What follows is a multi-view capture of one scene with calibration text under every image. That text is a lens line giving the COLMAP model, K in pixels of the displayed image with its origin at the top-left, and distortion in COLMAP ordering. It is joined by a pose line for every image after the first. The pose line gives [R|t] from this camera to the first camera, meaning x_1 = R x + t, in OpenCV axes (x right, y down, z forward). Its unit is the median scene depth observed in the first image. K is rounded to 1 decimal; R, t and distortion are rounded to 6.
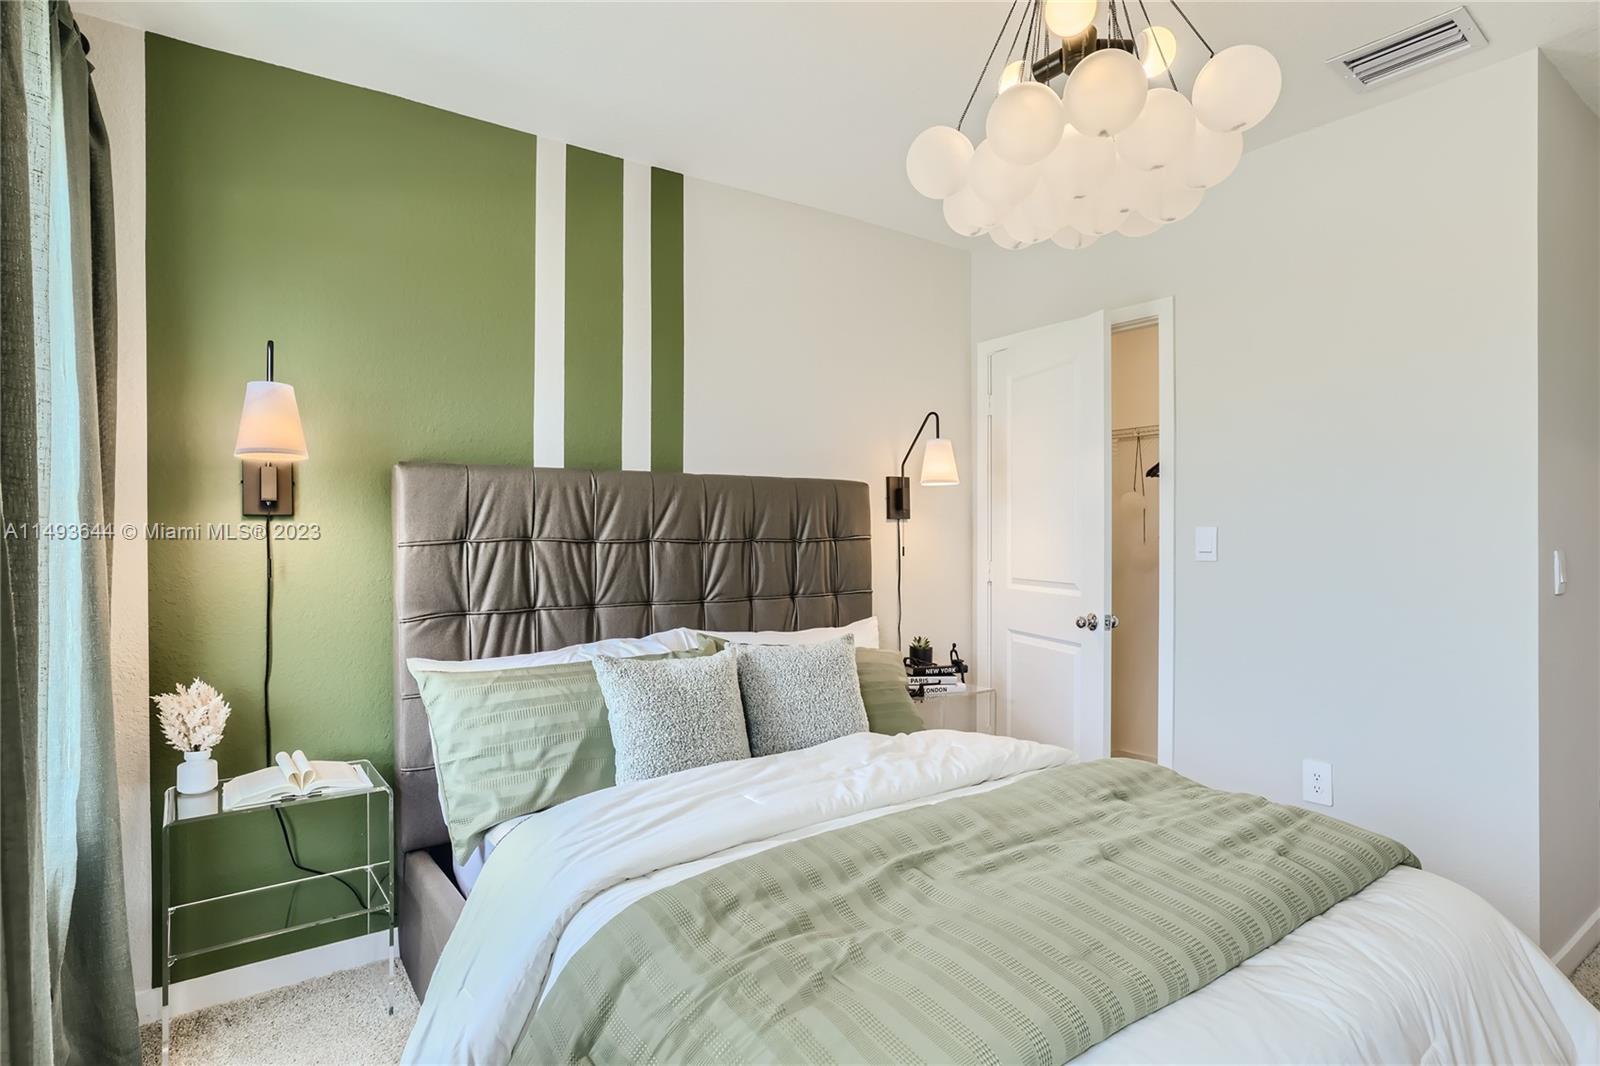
lens RADIAL K [[838.8, 0, 802.2], [0, 838.8, 538.0], [0, 0, 1]] dist [-0.002788, 0.000261]
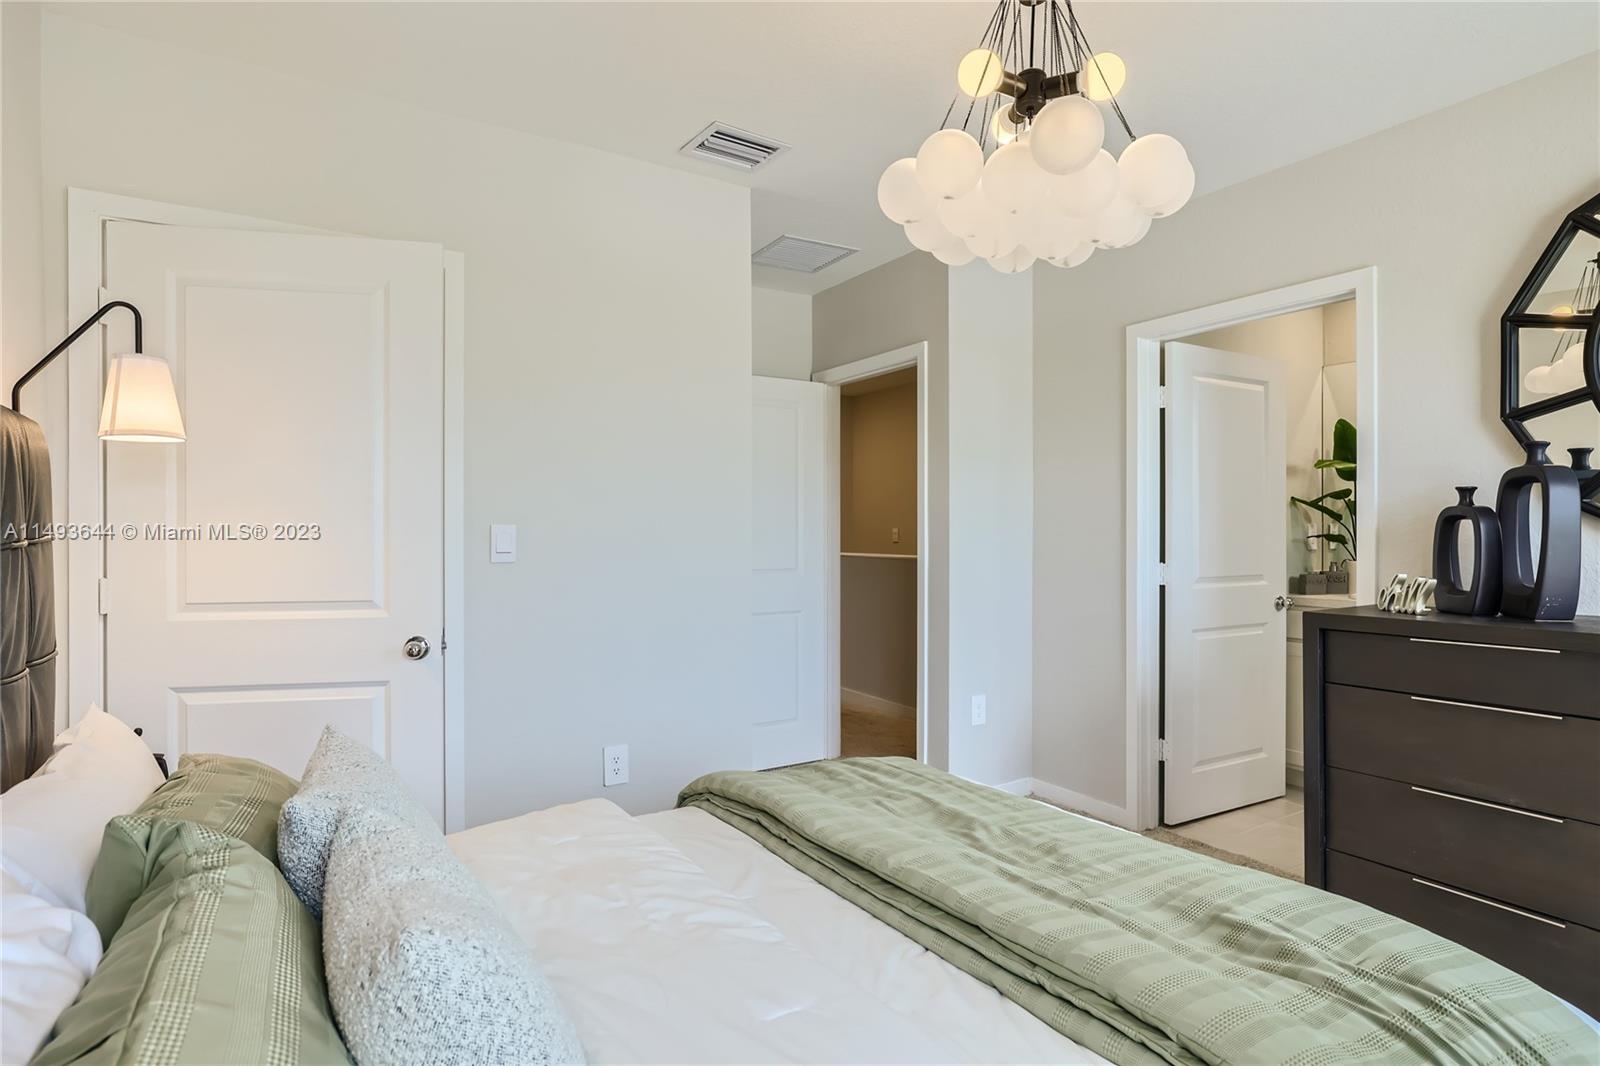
lens RADIAL K [[838.8, 0, 803.0], [0, 838.8, 531.4], [0, 0, 1]] dist [-0.002788, 0.000261]
pose [[0.083854, 0.004453, 0.996468, -0.368773], [0.002349, 0.999986, -0.004667, -0.000978], [-0.996475, 0.002732, 0.083843, 0.568618]]
